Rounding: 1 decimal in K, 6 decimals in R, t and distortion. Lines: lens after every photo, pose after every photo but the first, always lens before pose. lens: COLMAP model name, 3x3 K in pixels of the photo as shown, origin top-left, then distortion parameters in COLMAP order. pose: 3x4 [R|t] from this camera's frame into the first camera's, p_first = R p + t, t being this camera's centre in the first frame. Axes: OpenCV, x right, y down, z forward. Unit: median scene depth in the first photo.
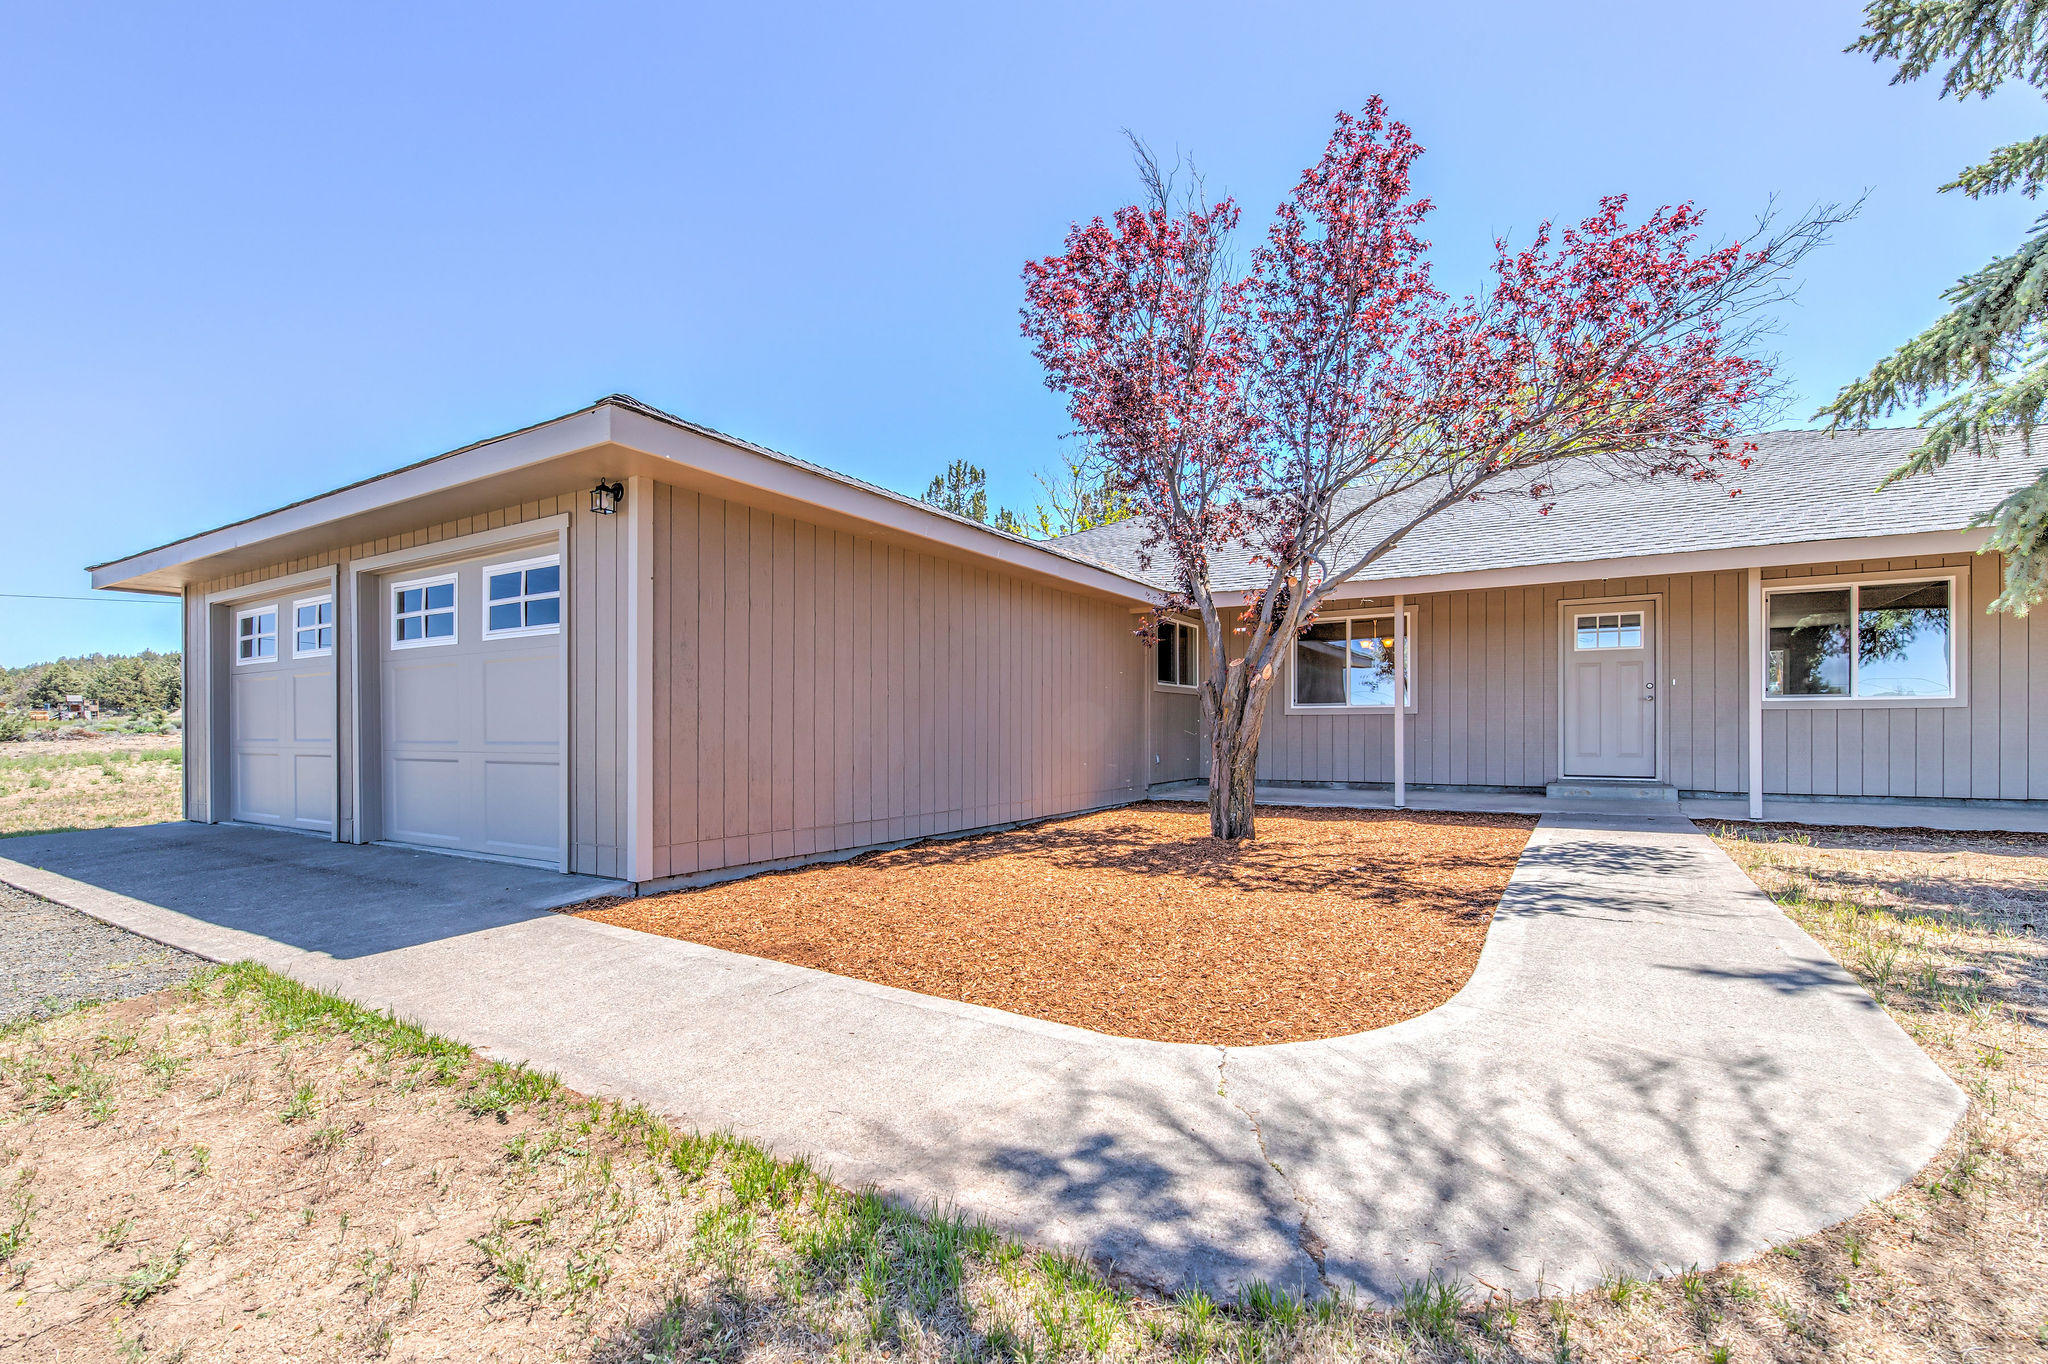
lens RADIAL K [[913.6, 0, 1024.0], [0, 913.6, 682.0], [0, 0, 1]] dist [-0.000445, -0.000478]
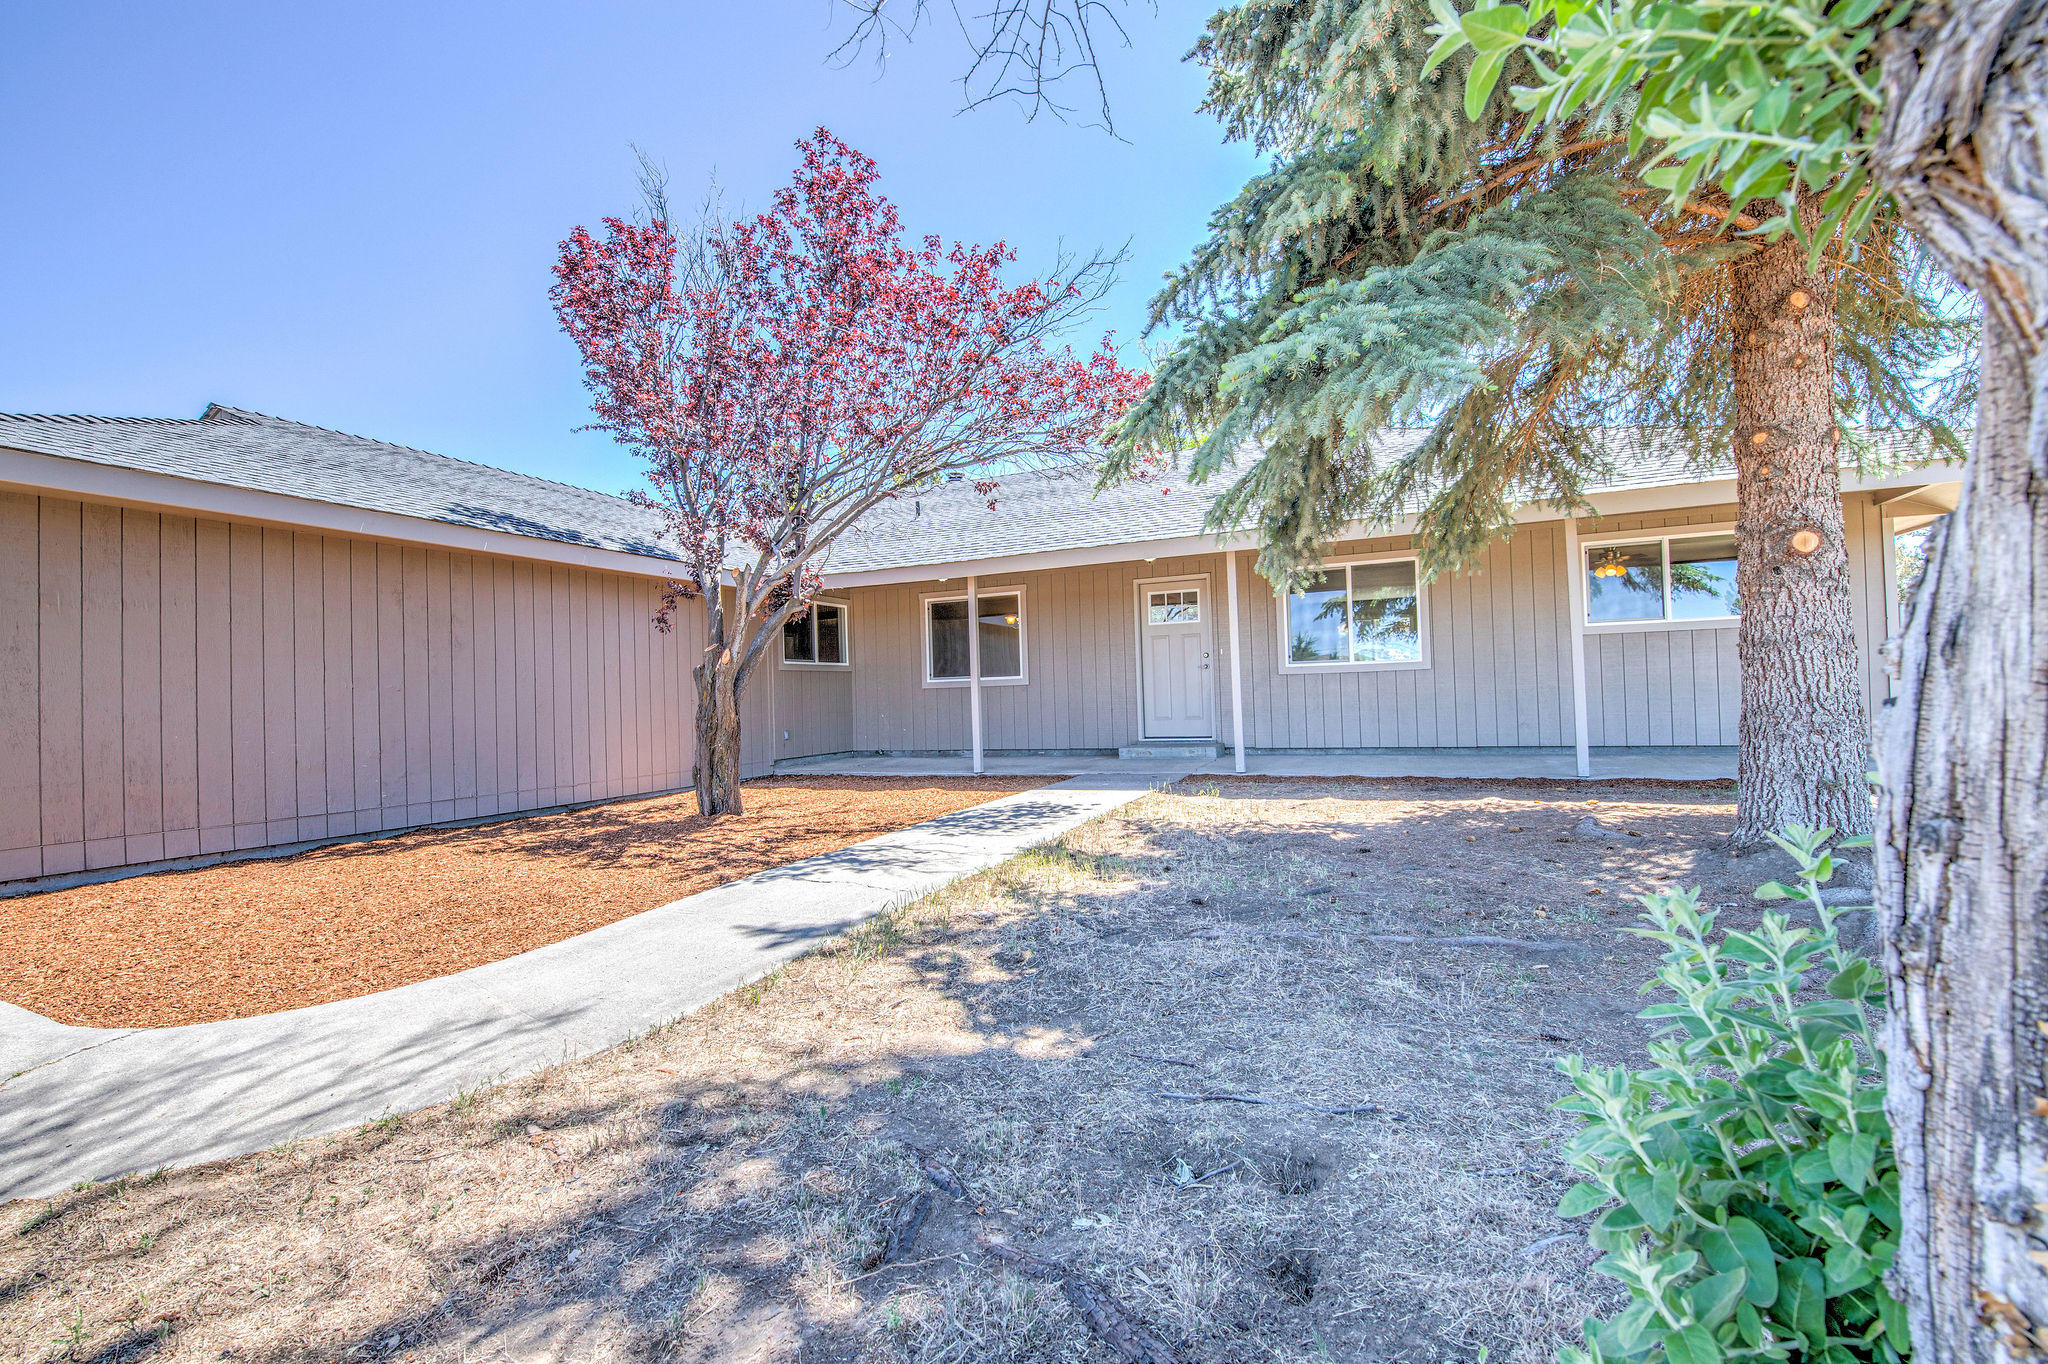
lens RADIAL K [[888.4, 0, 1012.5], [0, 888.4, 631.0], [0, 0, 1]] dist [-0.001344, -0.009823]
pose [[0.989455, -0.018817, 0.143611, 0.553688], [0.022263, 0.999500, -0.022431, -0.013008], [-0.143117, 0.025392, 0.989380, -0.088802]]
